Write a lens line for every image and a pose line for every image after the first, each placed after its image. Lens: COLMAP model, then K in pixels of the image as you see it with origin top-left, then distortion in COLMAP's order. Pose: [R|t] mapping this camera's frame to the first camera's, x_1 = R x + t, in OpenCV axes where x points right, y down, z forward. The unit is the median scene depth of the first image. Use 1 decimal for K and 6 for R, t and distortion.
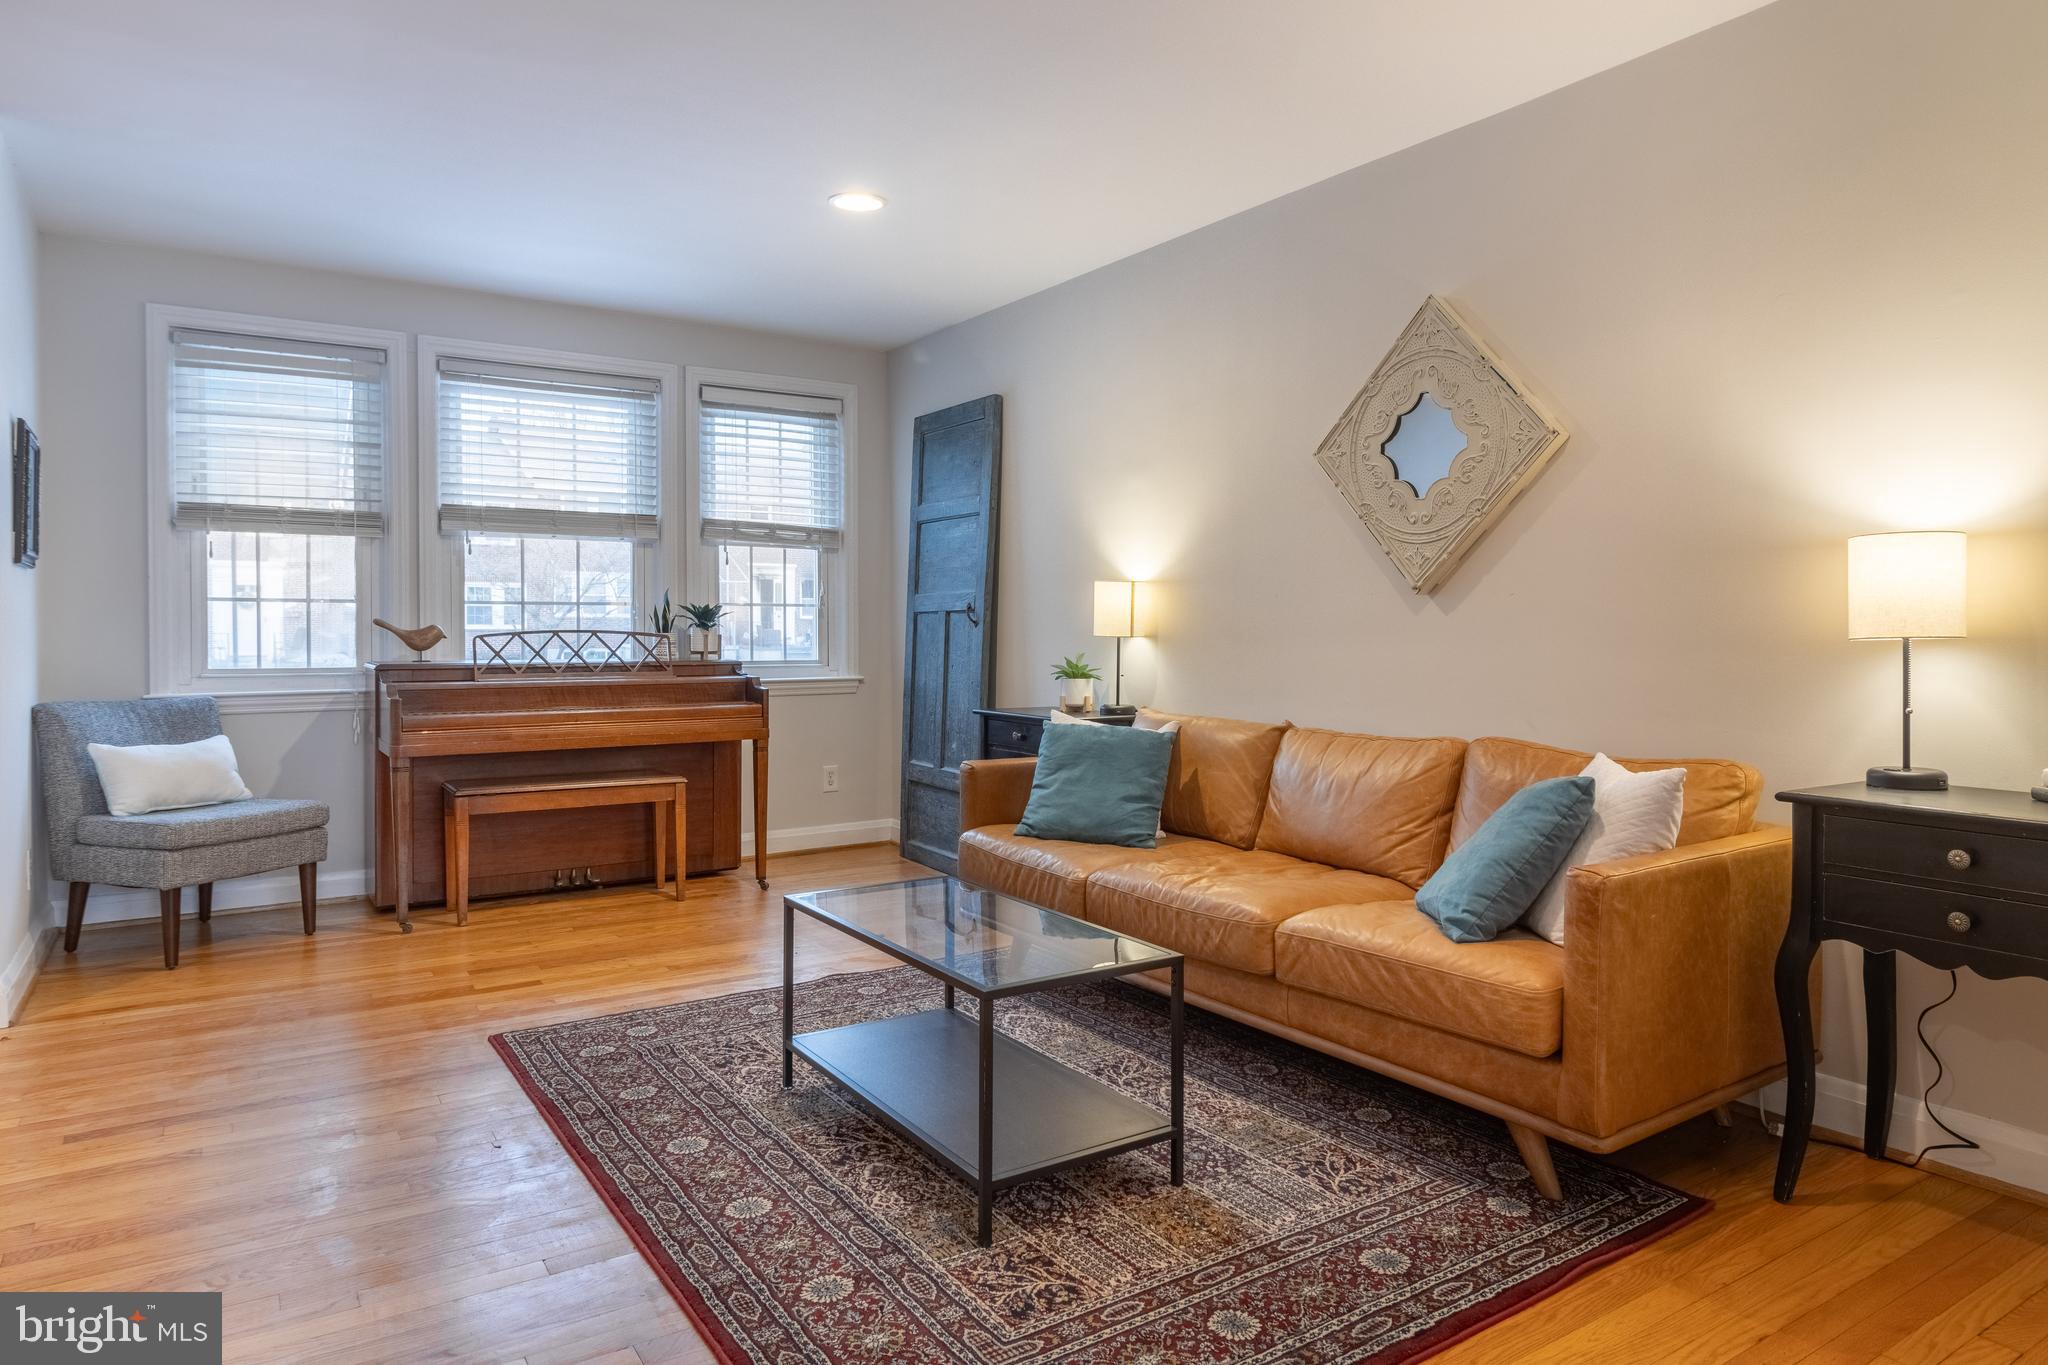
lens RADIAL K [[1241.2, 0, 1027.5], [0, 1241.2, 633.4], [0, 0, 1]] dist [0.000123, -0.042379]
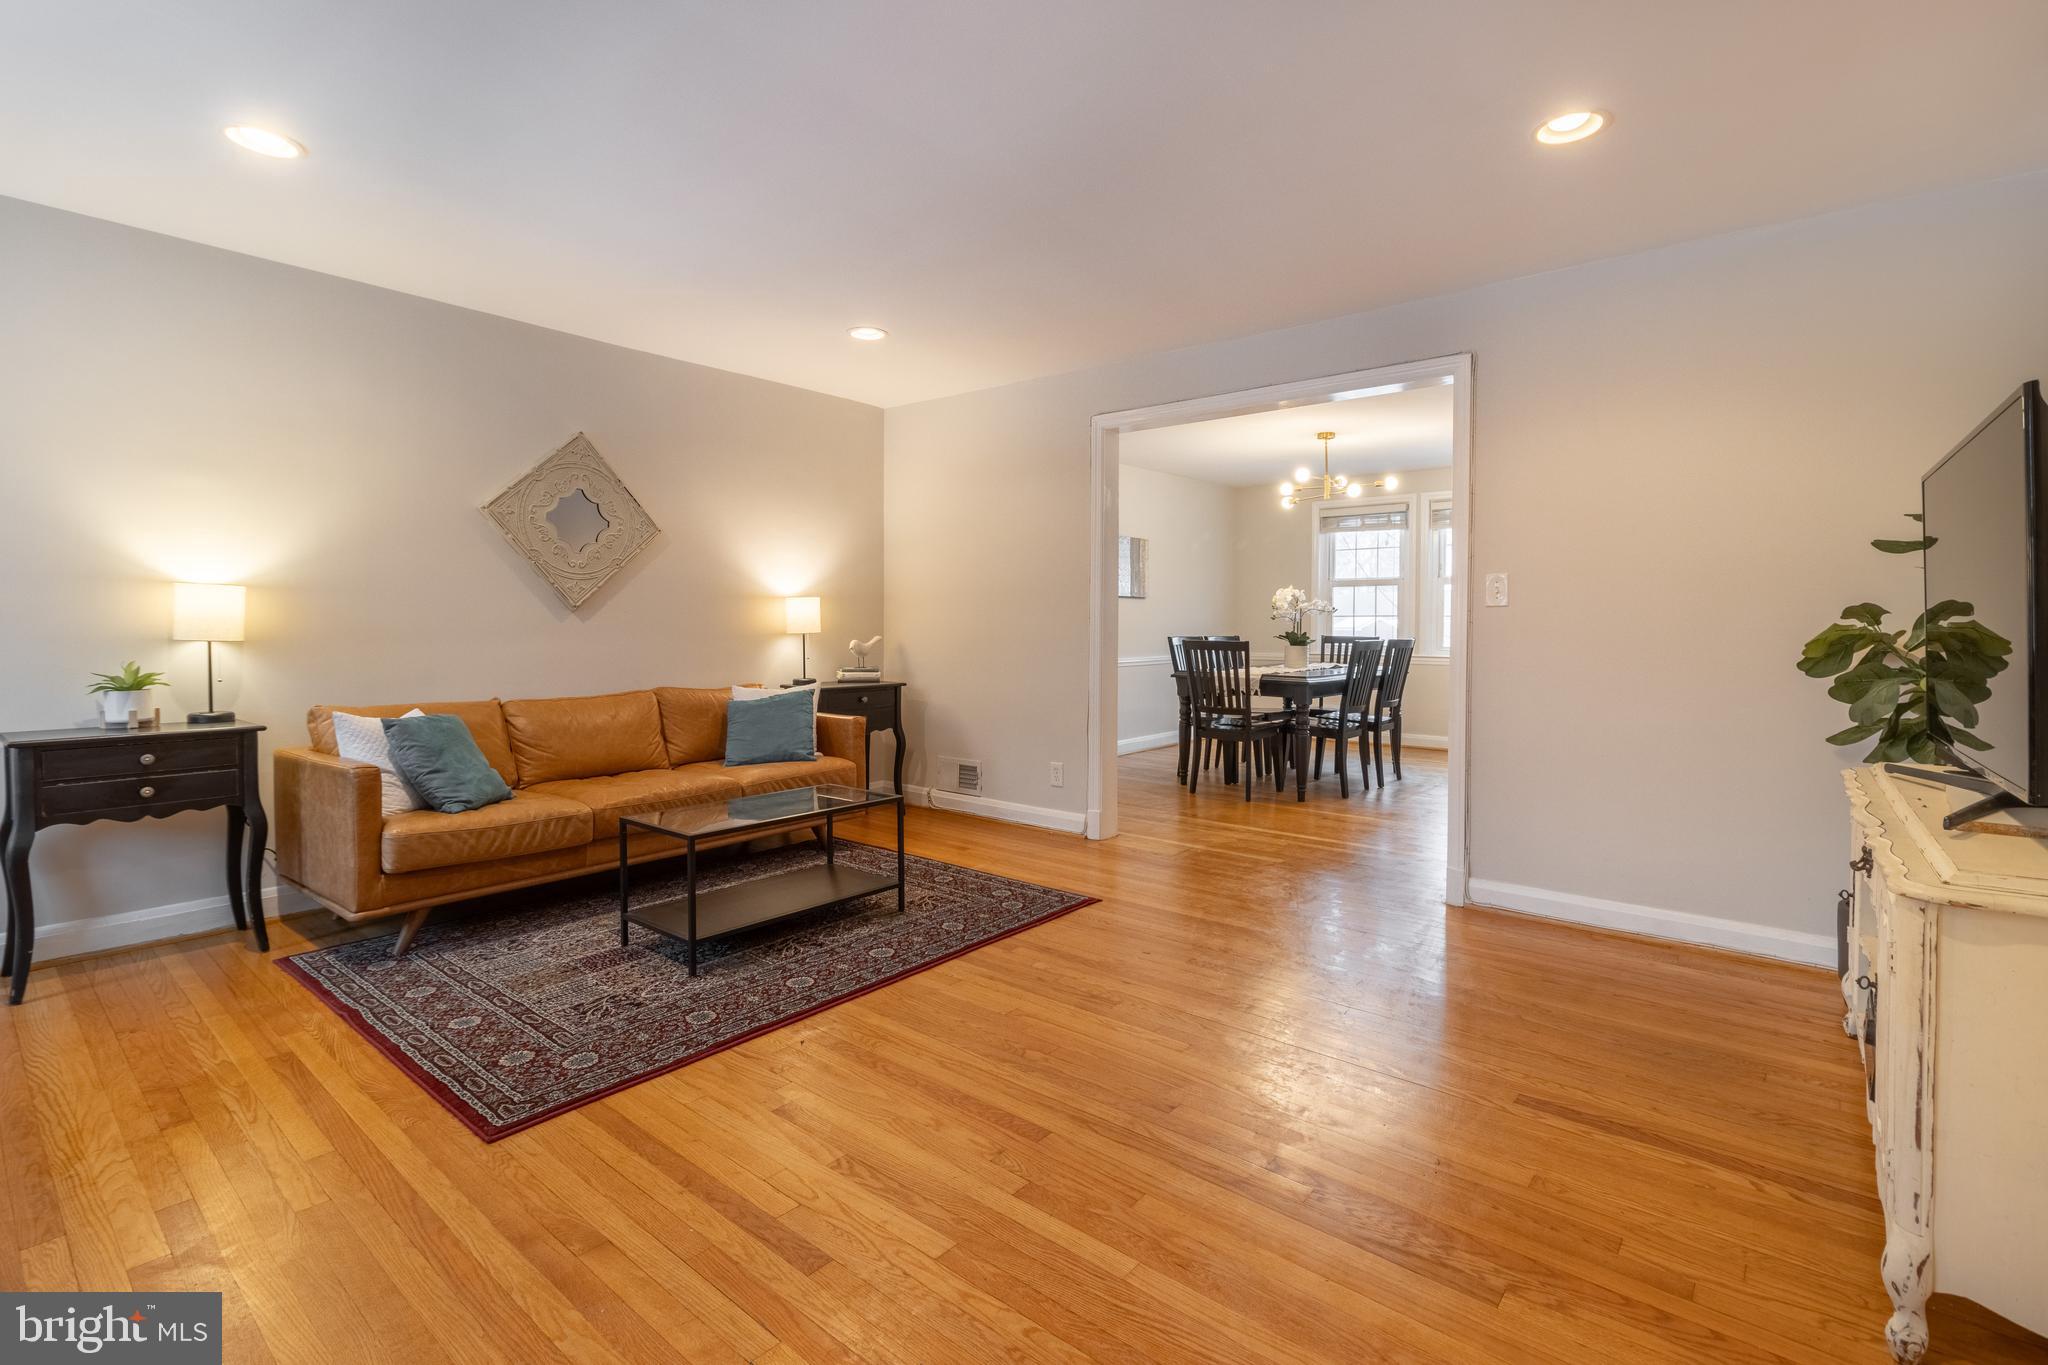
lens RADIAL K [[959.8, 0, 1030.1], [0, 959.8, 675.2], [0, 0, 1]] dist [0.003488, 0.001380]
pose [[-0.269707, -0.078016, 0.959777, -1.163791], [-0.010847, 0.996895, 0.077986, -0.056393], [-0.962881, 0.010623, -0.269715, 0.814609]]
